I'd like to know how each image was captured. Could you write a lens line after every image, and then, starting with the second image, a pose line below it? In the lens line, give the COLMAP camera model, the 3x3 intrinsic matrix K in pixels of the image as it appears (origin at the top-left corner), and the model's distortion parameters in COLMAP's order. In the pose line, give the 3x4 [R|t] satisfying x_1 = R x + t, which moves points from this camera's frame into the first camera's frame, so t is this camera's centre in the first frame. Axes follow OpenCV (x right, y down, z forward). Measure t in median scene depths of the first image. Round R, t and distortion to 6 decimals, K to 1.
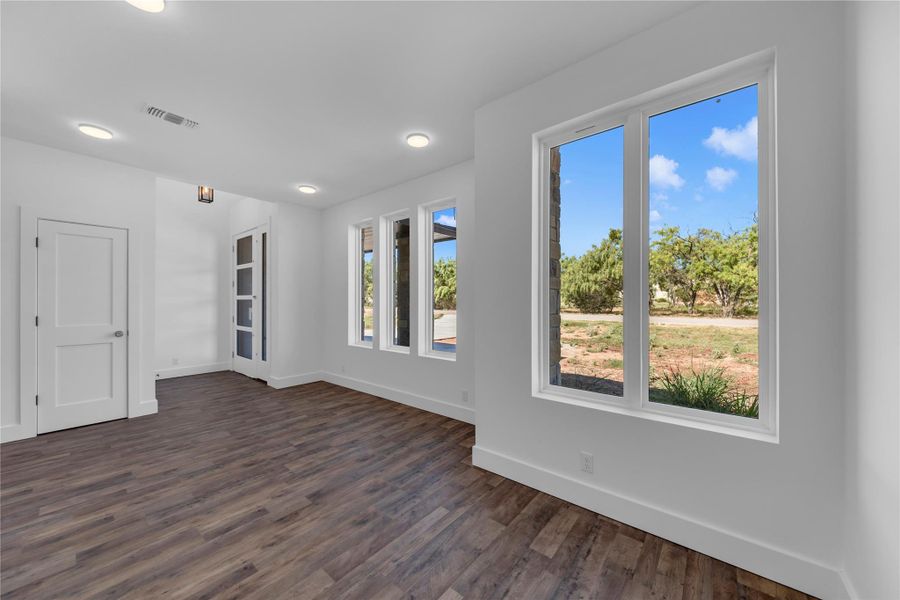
lens RADIAL K [[325.6, 0, 417.7], [0, 325.6, 300.3], [0, 0, 1]] dist [-0.000492, 0.000145]
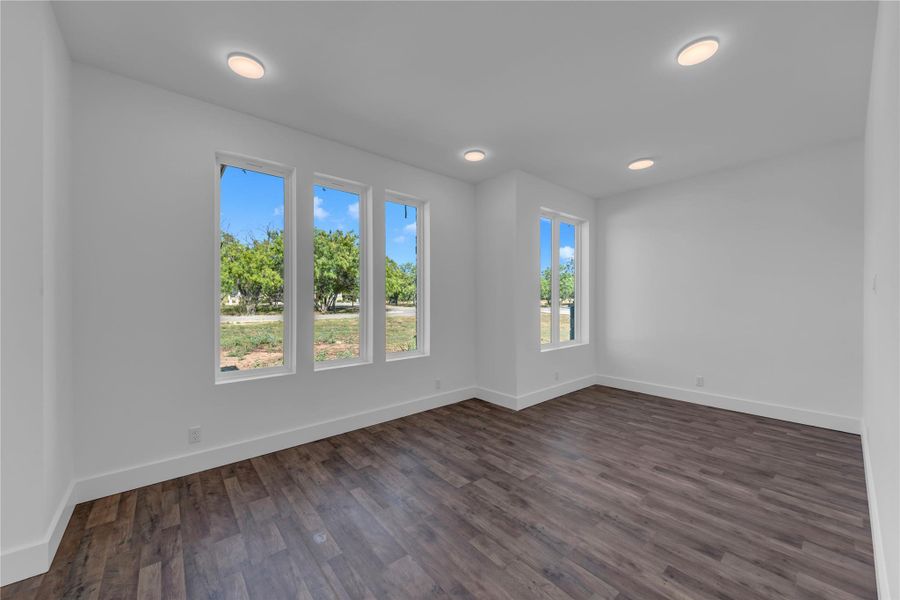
lens RADIAL K [[344.3, 0, 448.9], [0, 344.3, 297.1], [0, 0, 1]] dist [-0.000364, -0.000394]
pose [[0.134778, 0.005421, 0.990861, -1.472505], [0.002138, 0.999981, -0.005761, -0.009011], [-0.990873, 0.002895, 0.134764, 1.120358]]
